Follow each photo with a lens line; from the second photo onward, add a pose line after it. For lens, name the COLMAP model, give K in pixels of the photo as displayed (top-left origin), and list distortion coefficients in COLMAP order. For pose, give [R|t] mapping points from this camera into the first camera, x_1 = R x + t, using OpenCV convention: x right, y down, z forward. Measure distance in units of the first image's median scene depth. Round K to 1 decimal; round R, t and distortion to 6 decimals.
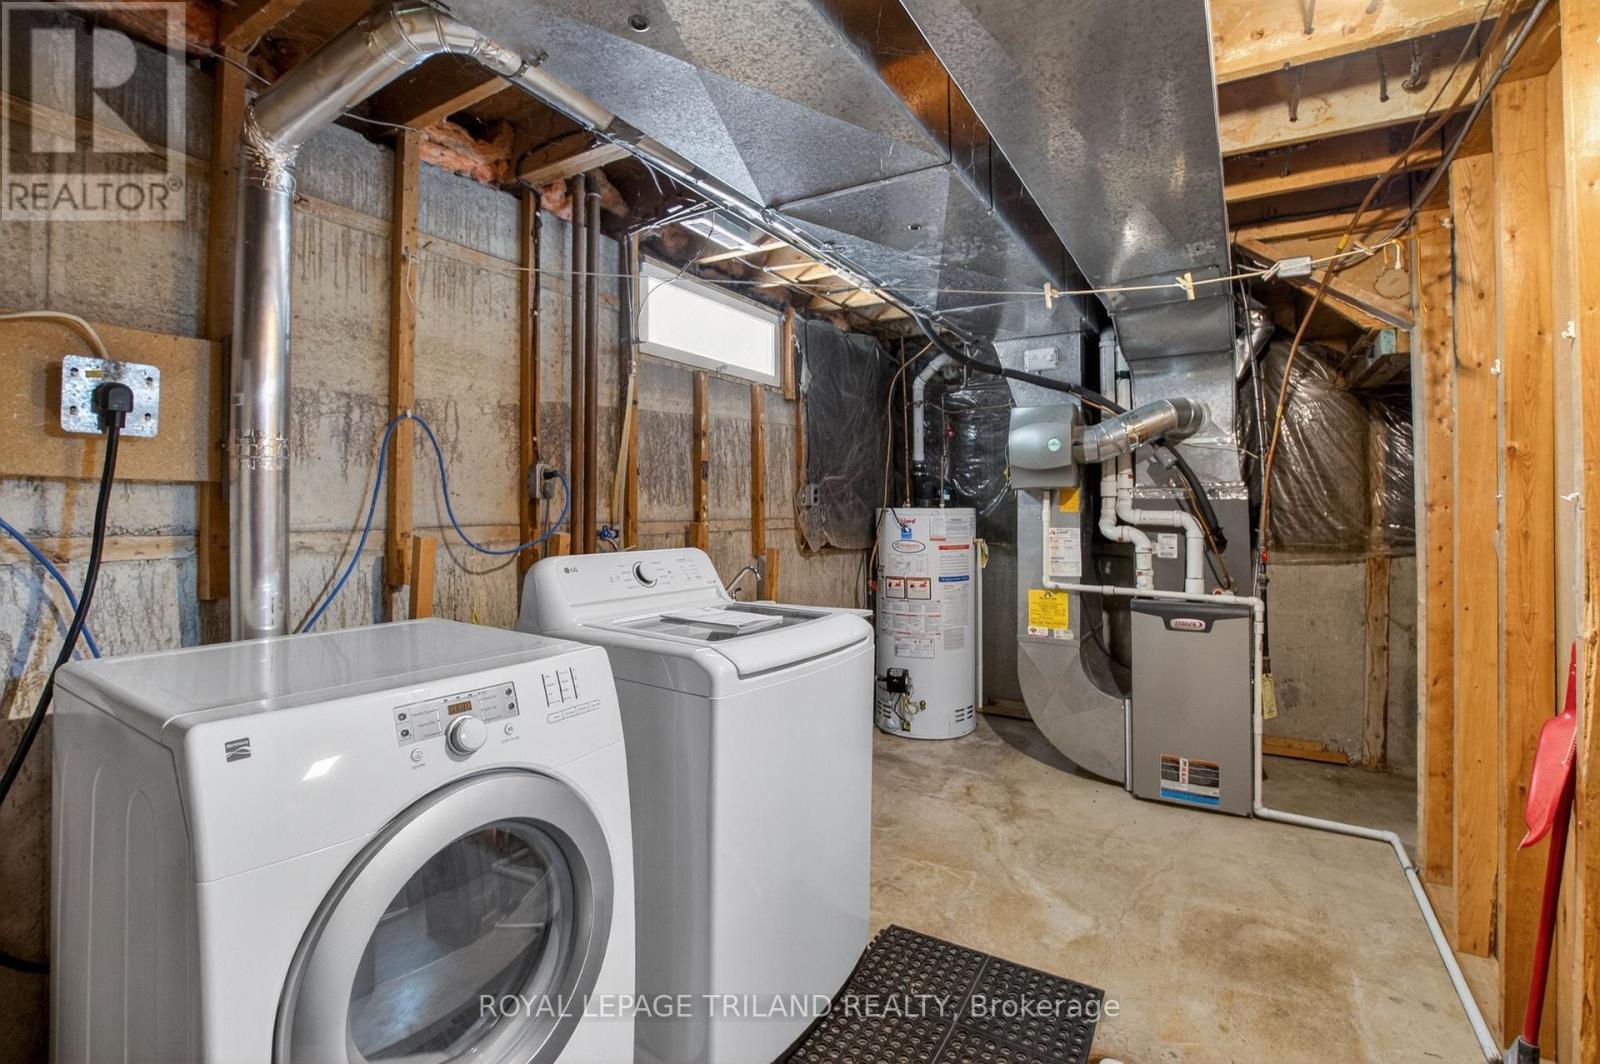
lens RADIAL K [[706.2, 0, 805.3], [0, 706.2, 507.7], [0, 0, 1]] dist [-0.001326, -0.000137]
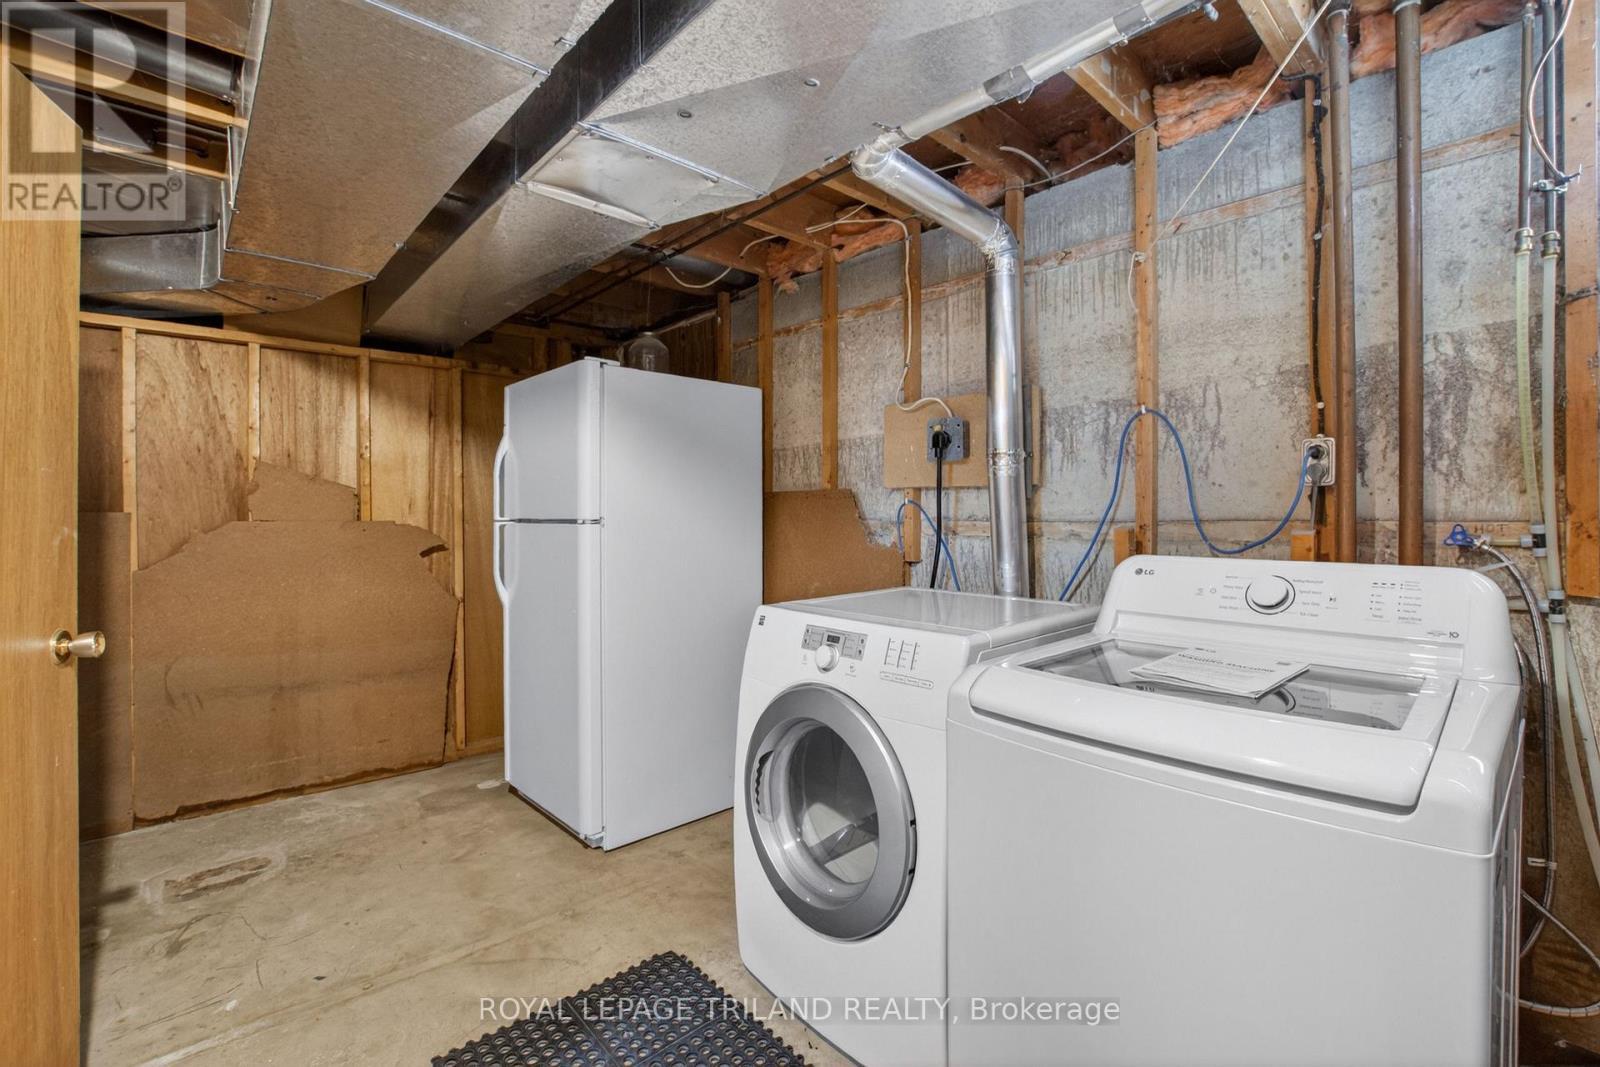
lens RADIAL K [[706.2, 0, 805.3], [0, 706.2, 509.2], [0, 0, 1]] dist [-0.001326, -0.000137]
pose [[-0.239528, -0.005265, -0.970875, 0.562090], [0.003910, 0.999972, -0.006388, 0.017113], [0.970882, -0.005326, -0.239501, 0.787041]]
